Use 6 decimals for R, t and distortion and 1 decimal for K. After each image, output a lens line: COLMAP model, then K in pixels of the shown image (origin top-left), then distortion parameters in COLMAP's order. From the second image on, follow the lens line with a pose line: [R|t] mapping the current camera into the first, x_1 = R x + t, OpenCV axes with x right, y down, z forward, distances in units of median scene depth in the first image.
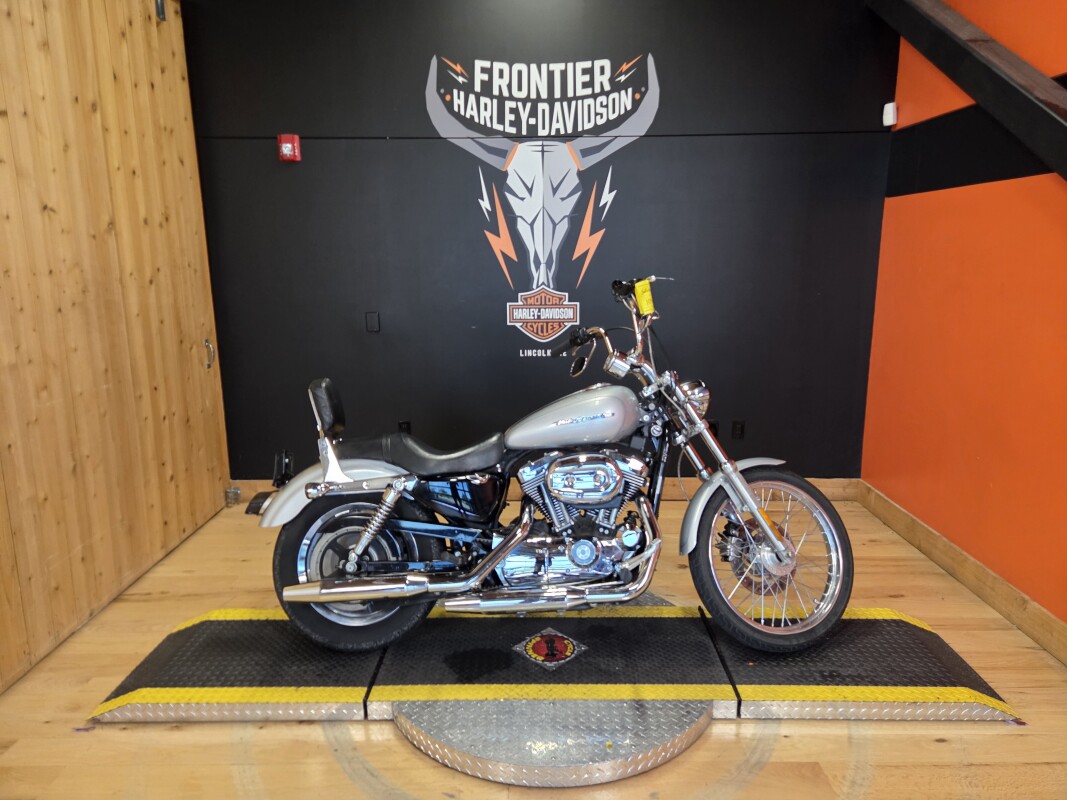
lens RADIAL K [[716.1, 0, 533.5], [0, 716.1, 400.0], [0, 0, 1]] dist [0.022484, -0.038484]
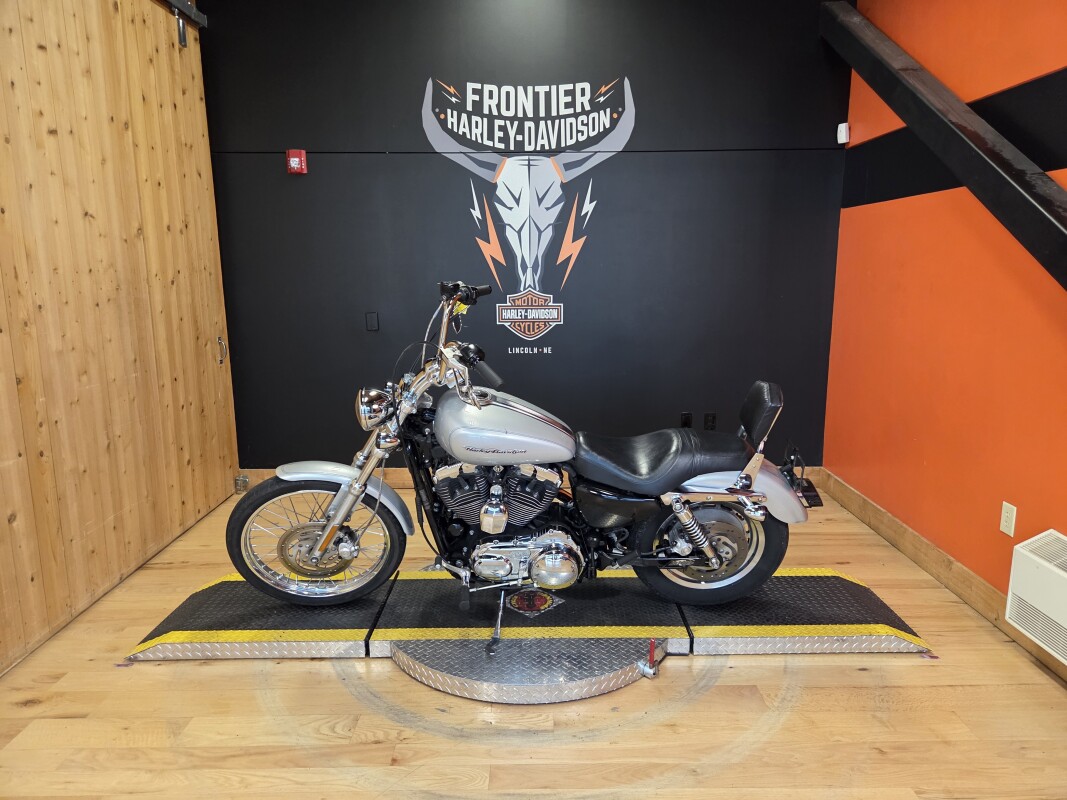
lens RADIAL K [[707.6, 0, 533.5], [0, 707.6, 400.0], [0, 0, 1]] dist [0.003741, -0.027115]
pose [[0.999963, 0.000065, 0.008556, 0.014193], [0.000042, 0.999922, -0.012491, 0.032561], [-0.008556, 0.012491, 0.999885, -0.096936]]
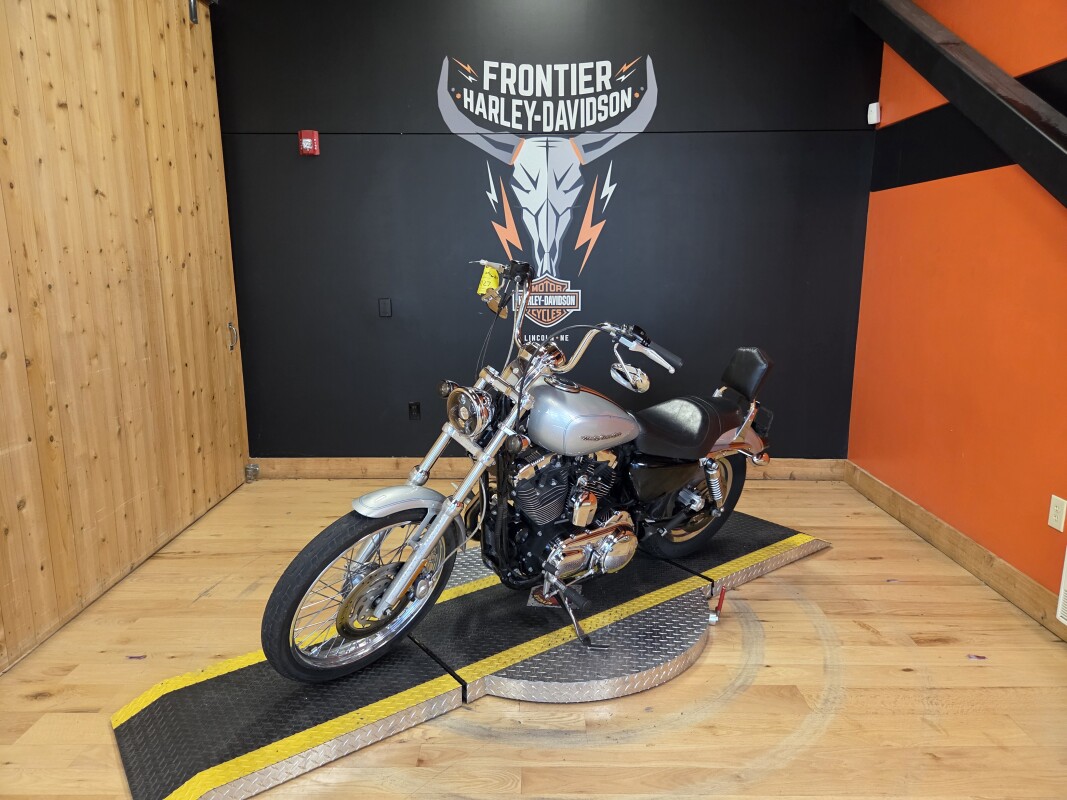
lens RADIAL K [[712.0, 0, 527.8], [0, 712.0, 399.1], [0, 0, 1]] dist [0.004070, -0.028001]
pose [[0.999968, 0.005281, -0.006021, -0.010132], [-0.005297, 0.999983, -0.002634, 0.039326], [0.006007, 0.002665, 0.999978, -0.067718]]
